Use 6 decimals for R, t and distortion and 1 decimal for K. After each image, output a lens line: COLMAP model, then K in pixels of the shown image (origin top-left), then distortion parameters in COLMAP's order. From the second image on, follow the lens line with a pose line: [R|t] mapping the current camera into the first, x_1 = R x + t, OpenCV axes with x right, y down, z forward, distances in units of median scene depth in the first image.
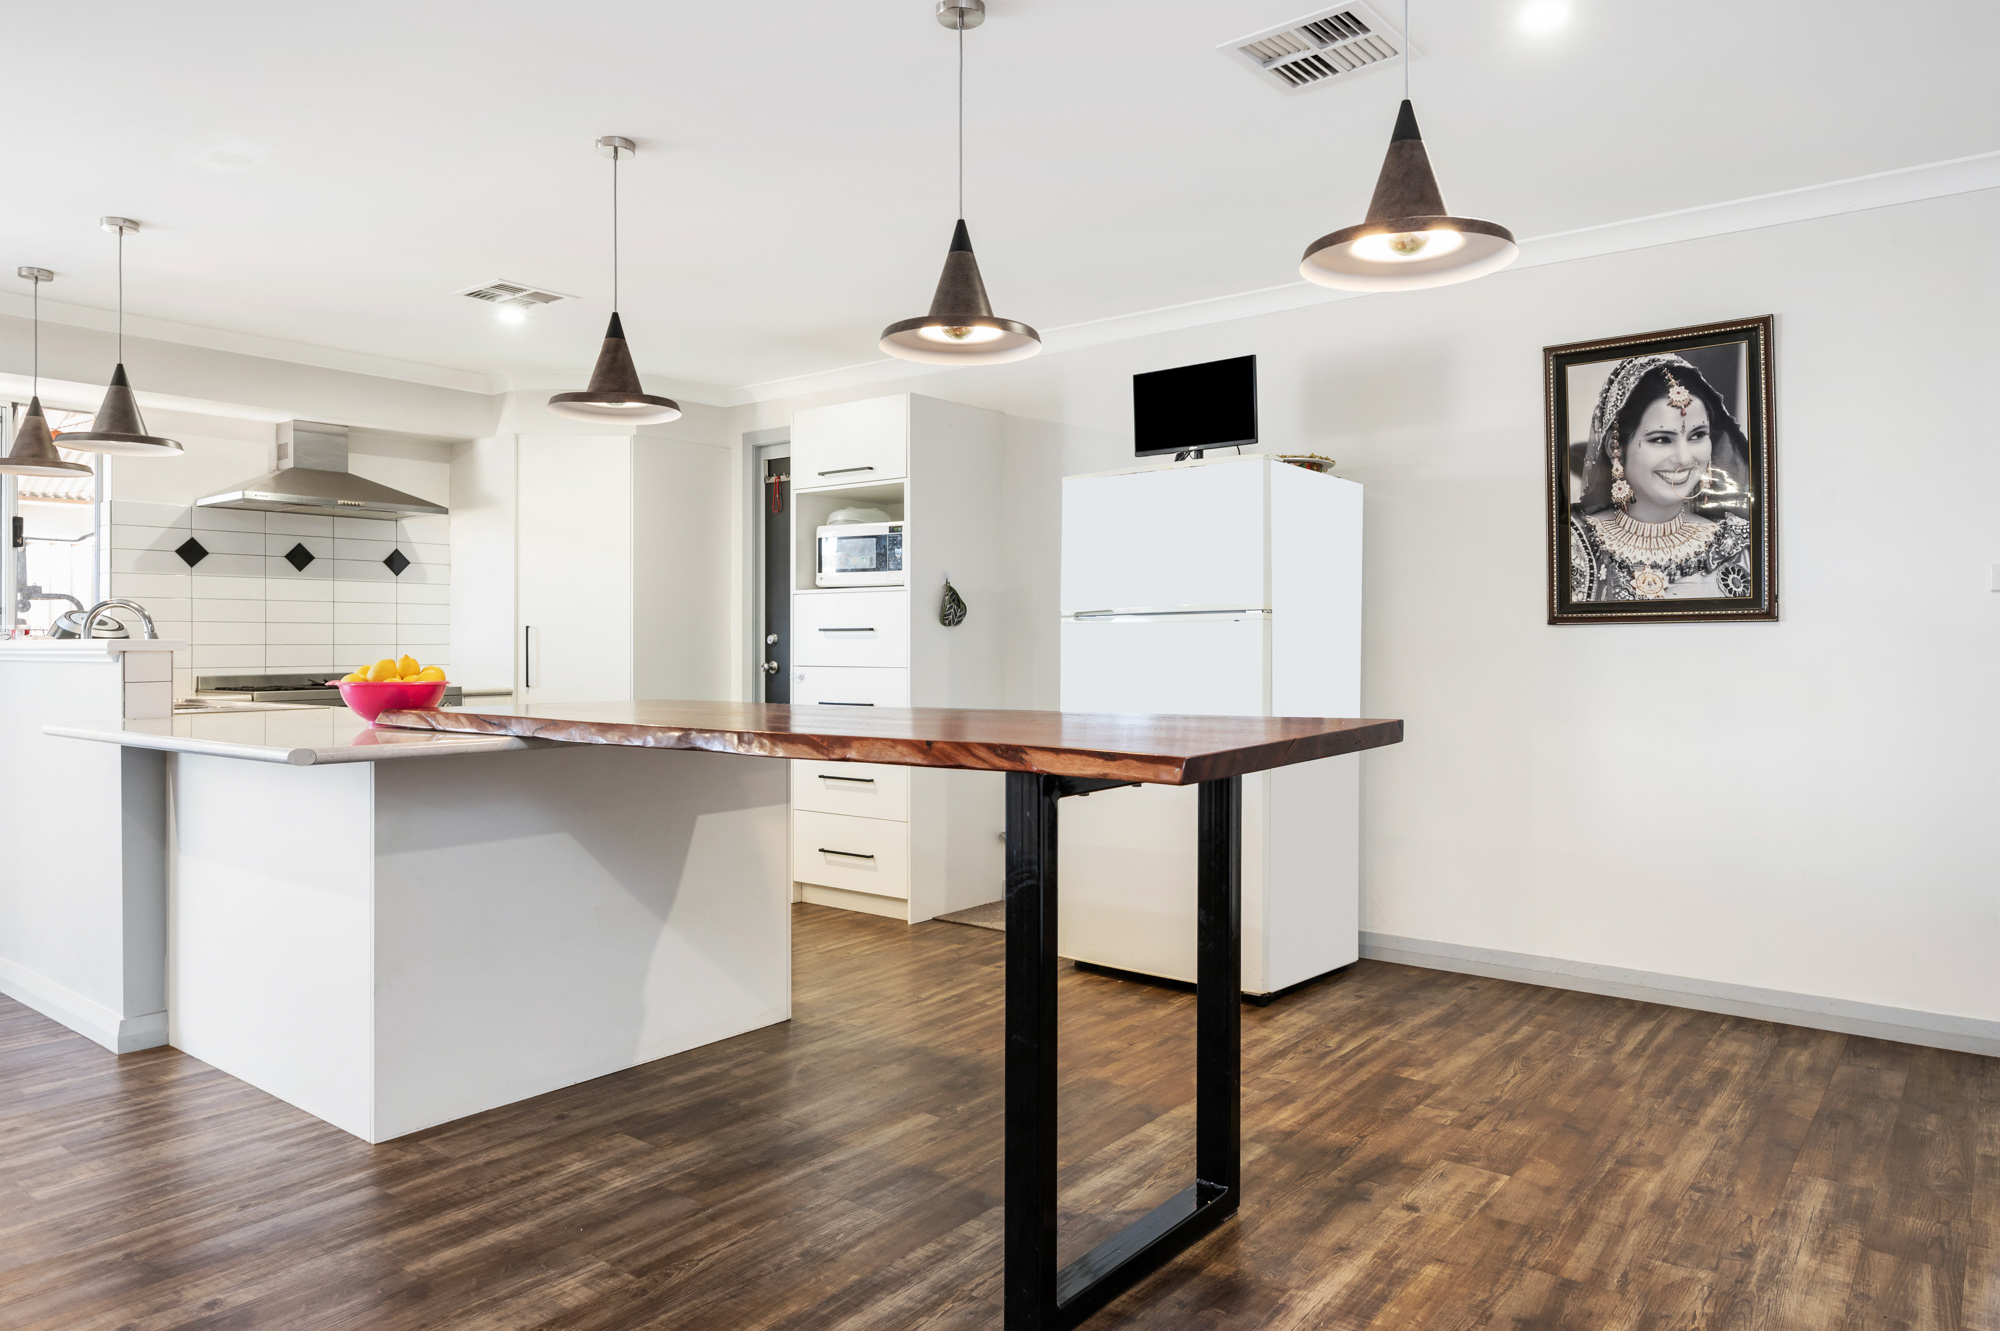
lens RADIAL K [[1263.7, 0, 998.5], [0, 1263.7, 650.6], [0, 0, 1]] dist [-0.004389, 0.000304]
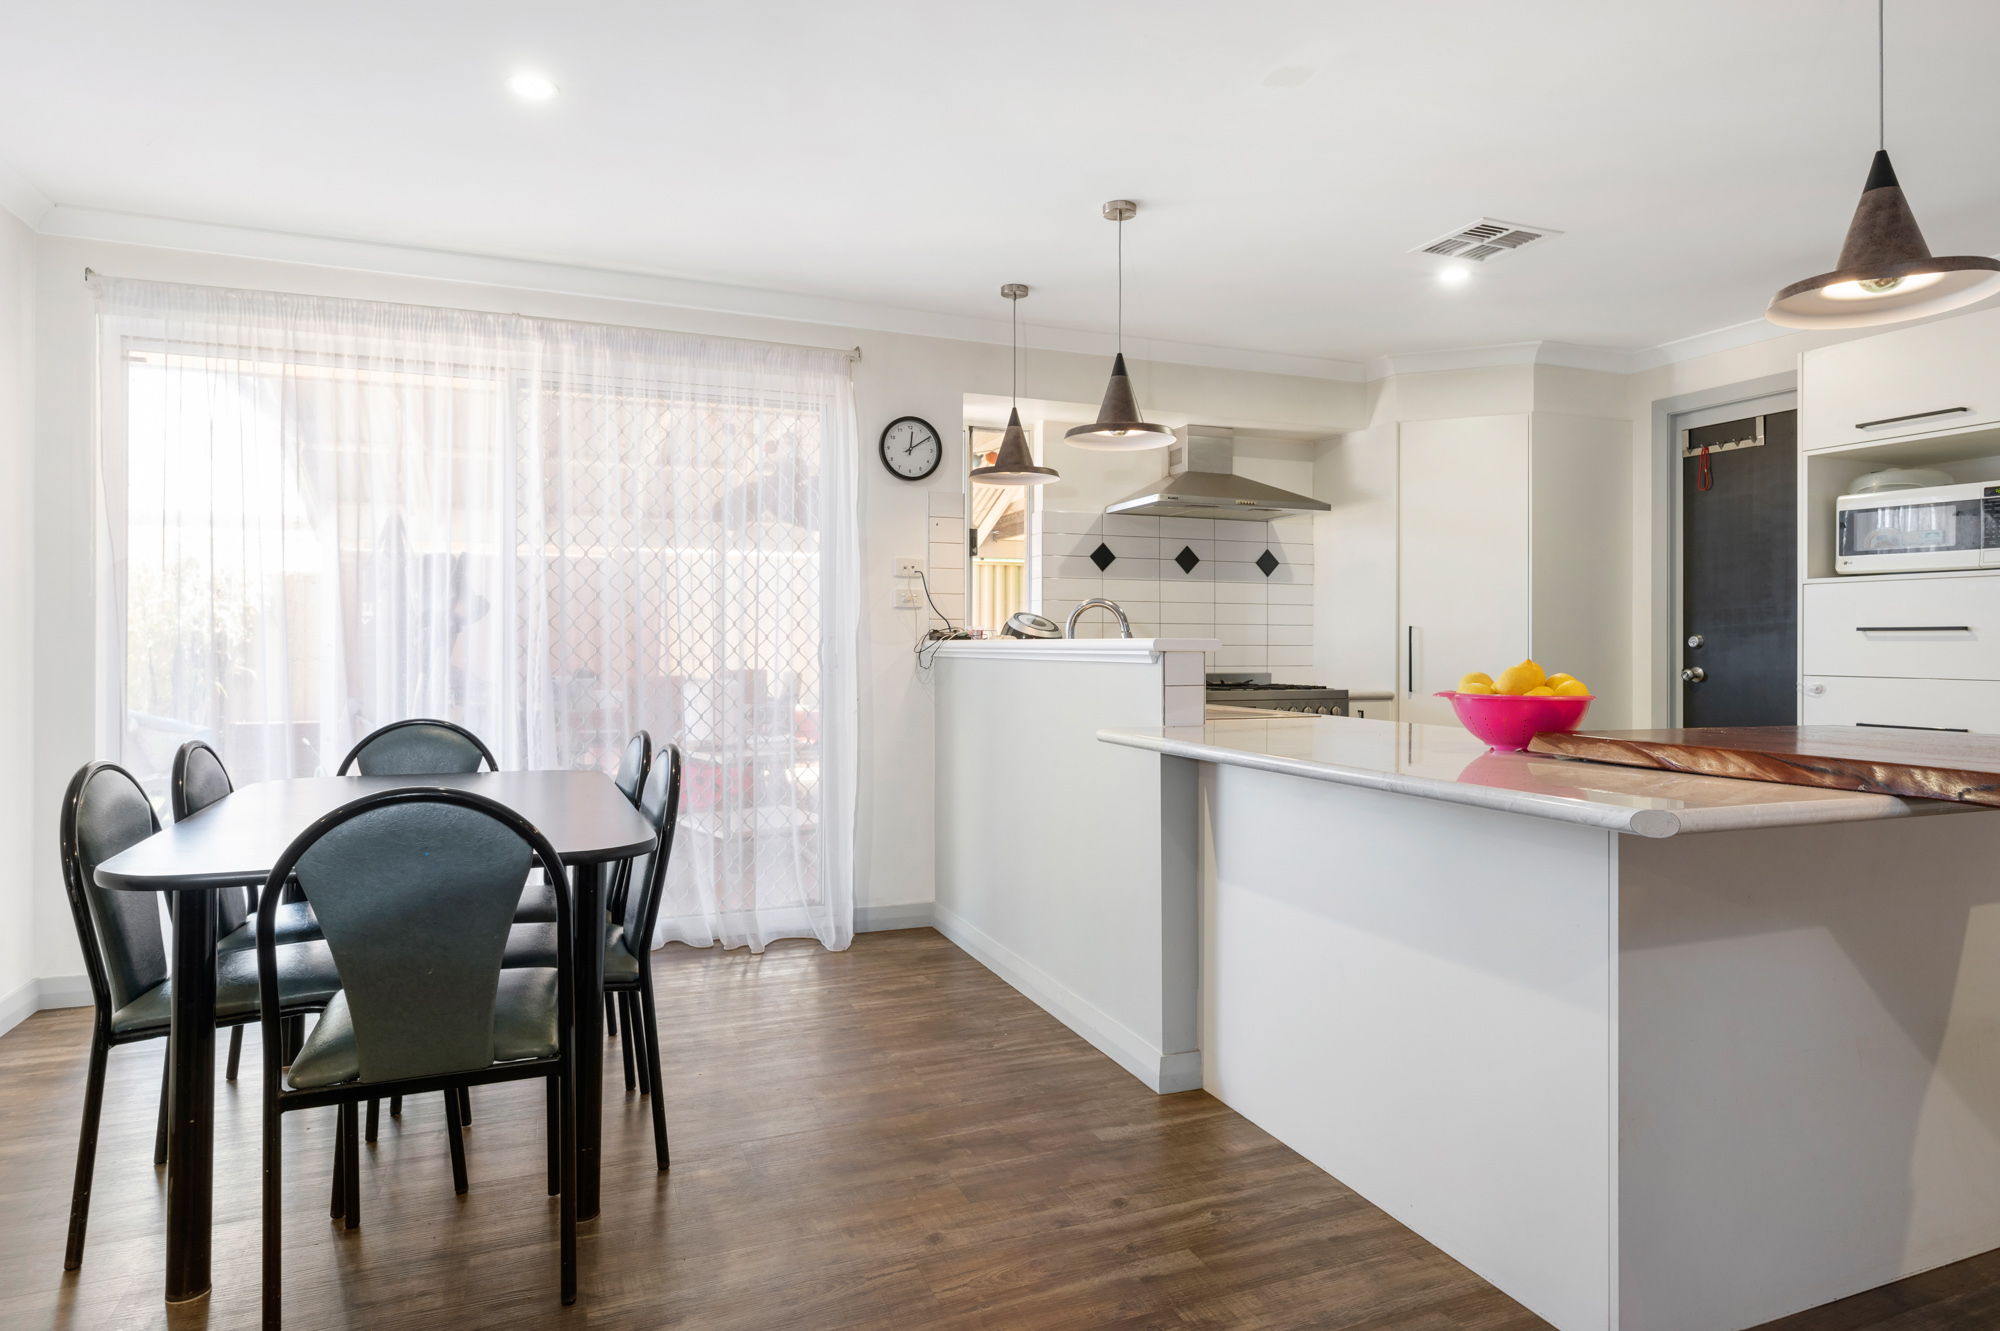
lens RADIAL K [[1078.7, 0, 1001.0], [0, 1078.7, 660.2], [0, 0, 1]] dist [0.001125, -0.000854]
pose [[0.870251, 0.012114, -0.492460, -0.263707], [-0.008244, 0.999916, 0.010029, 0.000142], [0.492540, -0.004668, 0.870277, 0.168857]]
